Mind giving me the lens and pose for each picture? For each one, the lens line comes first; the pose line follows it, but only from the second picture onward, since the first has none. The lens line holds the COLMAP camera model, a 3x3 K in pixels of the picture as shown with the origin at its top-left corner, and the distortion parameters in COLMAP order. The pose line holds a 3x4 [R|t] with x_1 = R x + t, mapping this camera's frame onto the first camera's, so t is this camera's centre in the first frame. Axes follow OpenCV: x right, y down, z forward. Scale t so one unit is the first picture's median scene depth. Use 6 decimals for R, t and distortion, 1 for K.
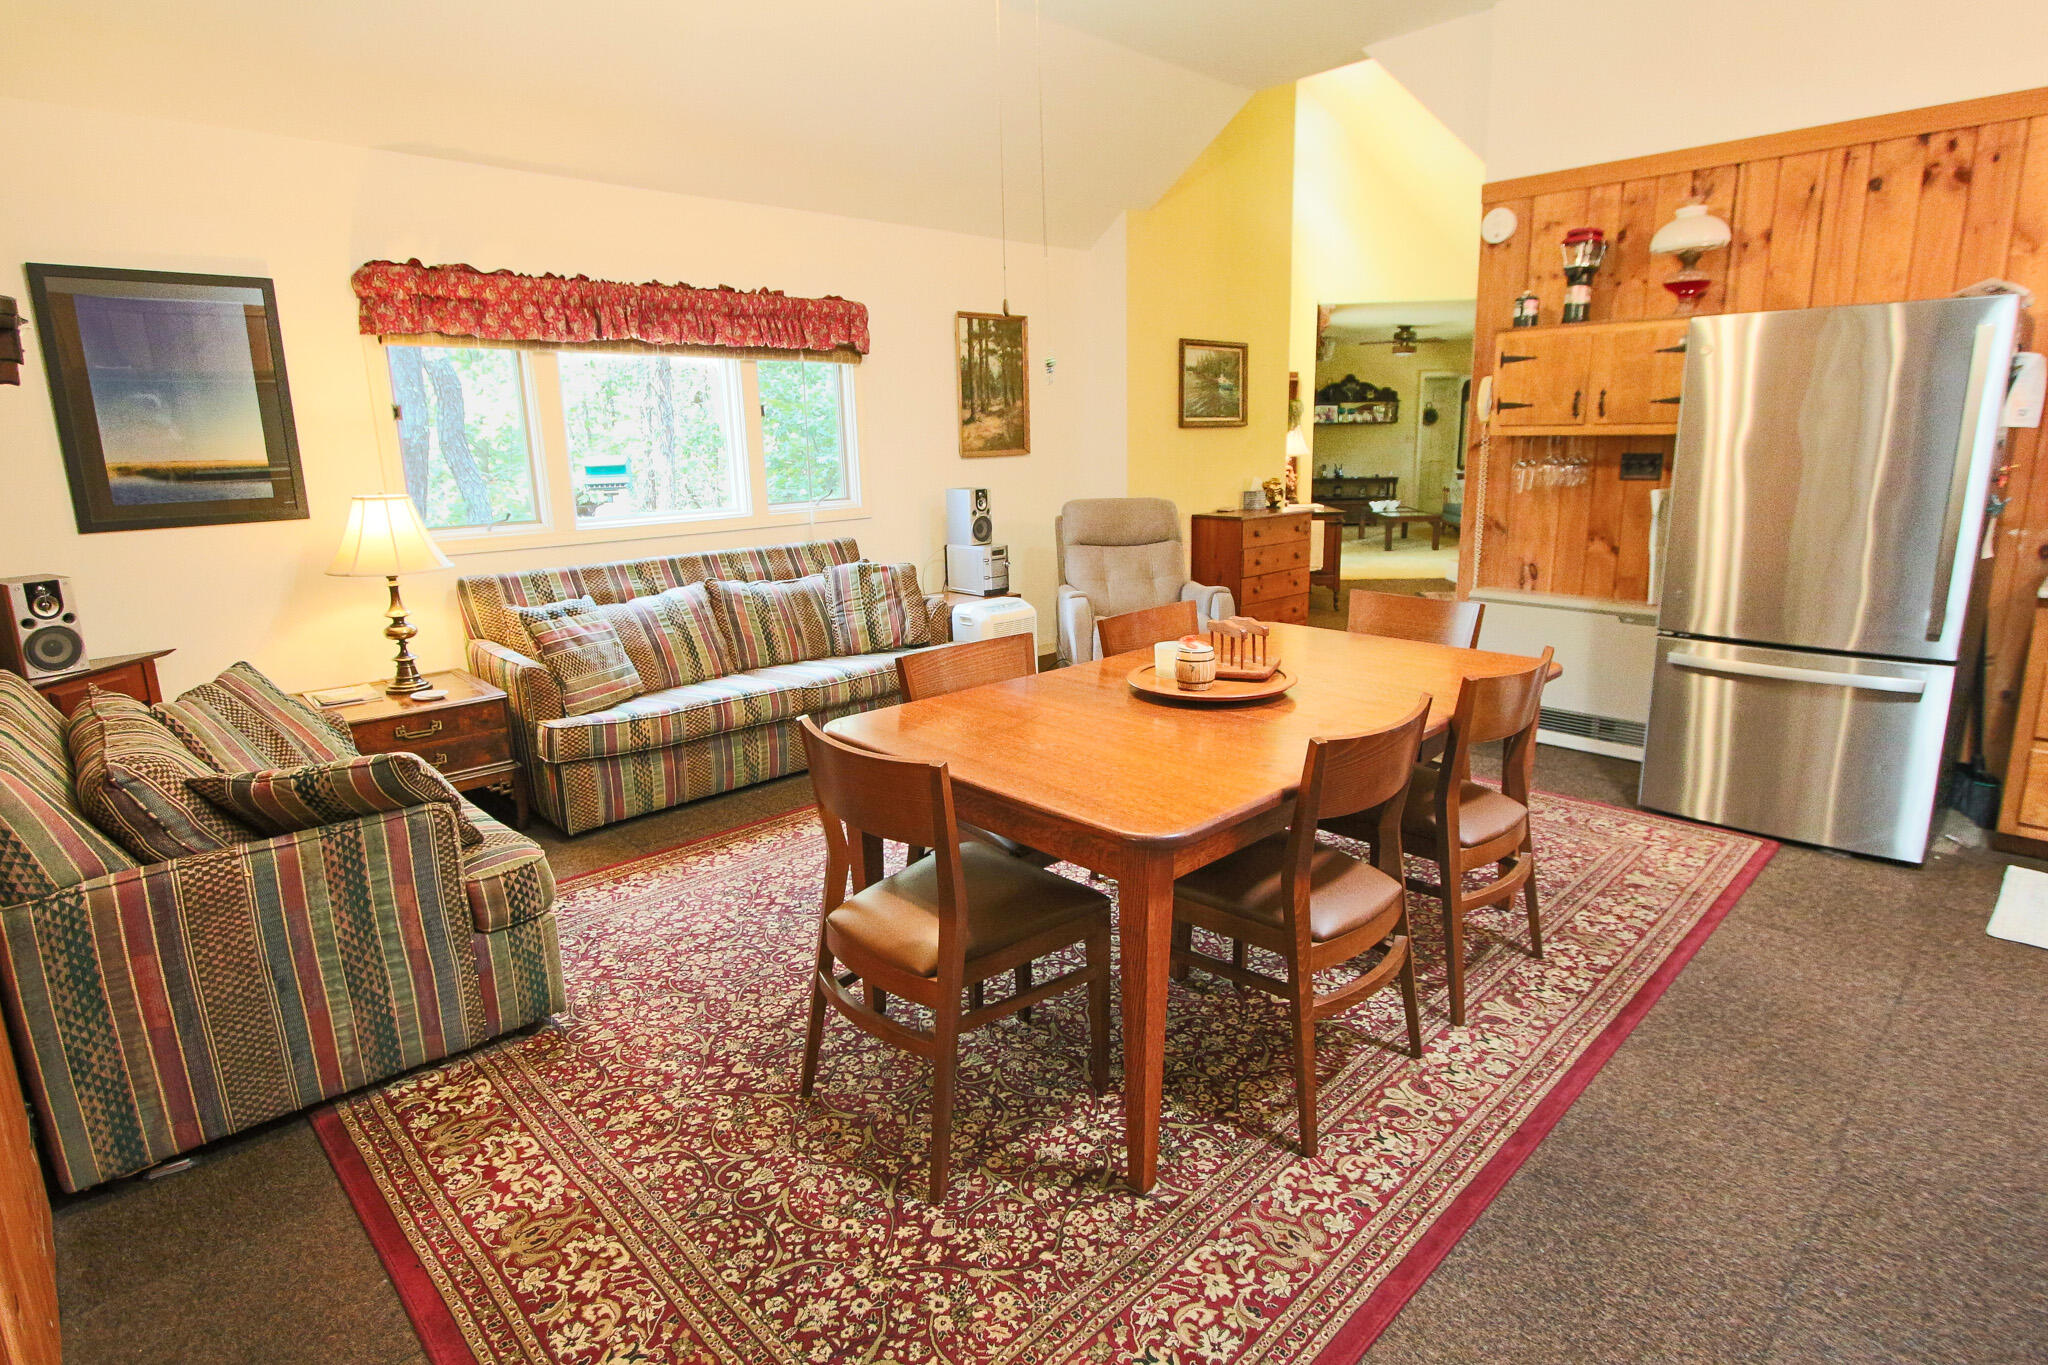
lens RADIAL K [[1046.7, 0, 1039.6], [0, 1046.7, 670.6], [0, 0, 1]] dist [-0.014113, 0.000330]
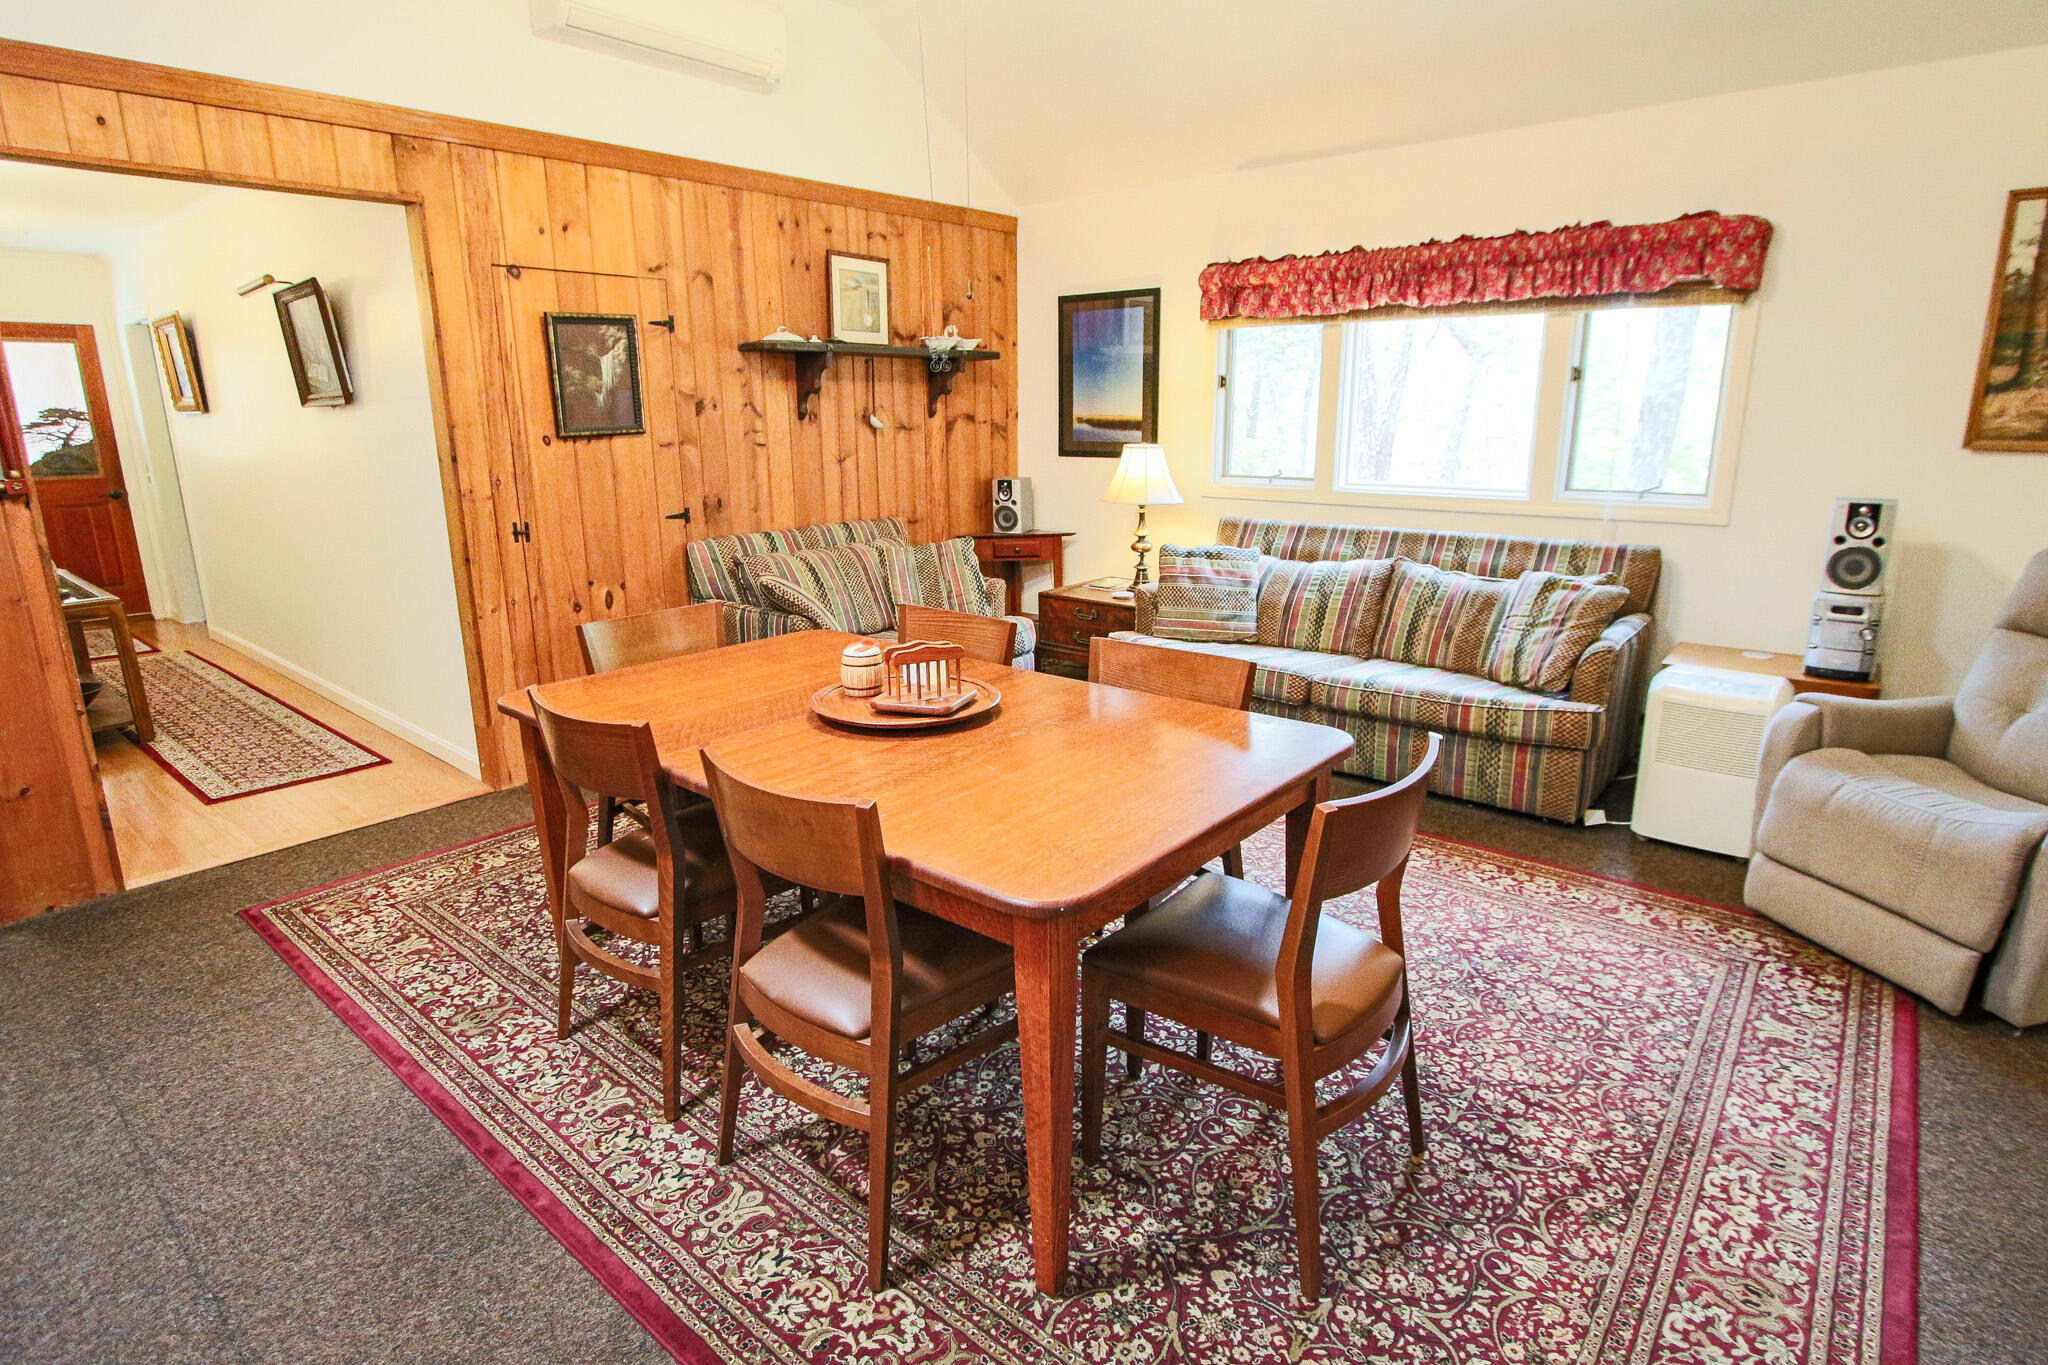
lens RADIAL K [[1046.7, 0, 1036.9], [0, 1046.7, 679.5], [0, 0, 1]] dist [-0.014113, 0.000330]
pose [[0.096165, 0.267214, -0.958827, 0.650183], [-0.219707, 0.945230, 0.241389, -0.154738], [0.970815, 0.187448, 0.149606, 0.623304]]
